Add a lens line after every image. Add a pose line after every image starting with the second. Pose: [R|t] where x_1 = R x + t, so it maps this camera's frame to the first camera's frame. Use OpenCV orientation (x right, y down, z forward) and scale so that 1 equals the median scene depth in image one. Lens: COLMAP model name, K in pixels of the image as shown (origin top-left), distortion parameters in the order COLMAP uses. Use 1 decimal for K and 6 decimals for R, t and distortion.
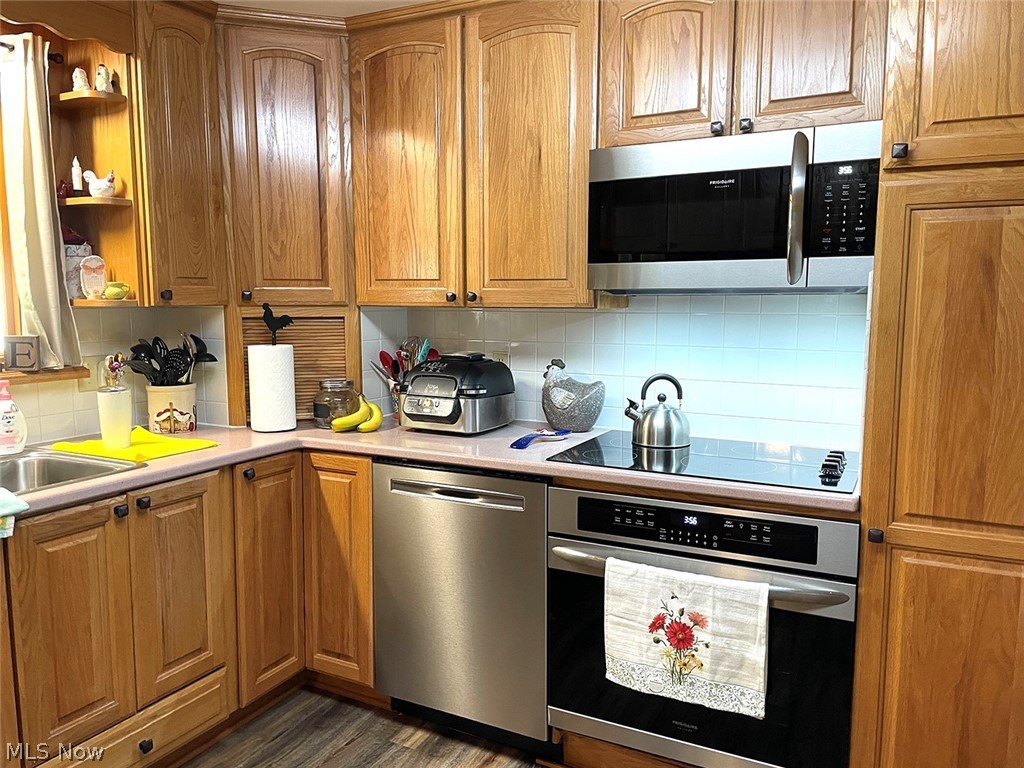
lens RADIAL K [[783.5, 0, 512.0], [0, 783.5, 384.0], [0, 0, 1]] dist [0.084262, -0.115843]
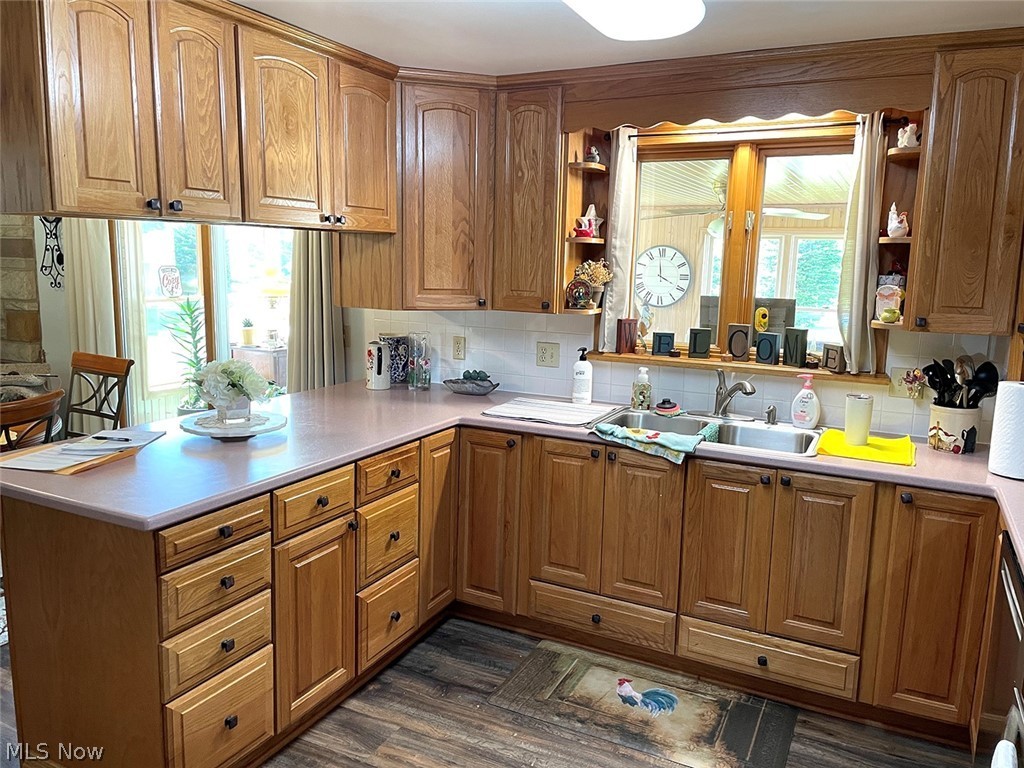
lens RADIAL K [[783.5, 0, 512.0], [0, 783.5, 384.0], [0, 0, 1]] dist [0.084262, -0.115843]
pose [[0.007677, 0.157940, -0.987419, 0.687460], [-0.137482, 0.978238, 0.155403, -0.126964], [0.990475, 0.134559, 0.029223, 0.439525]]
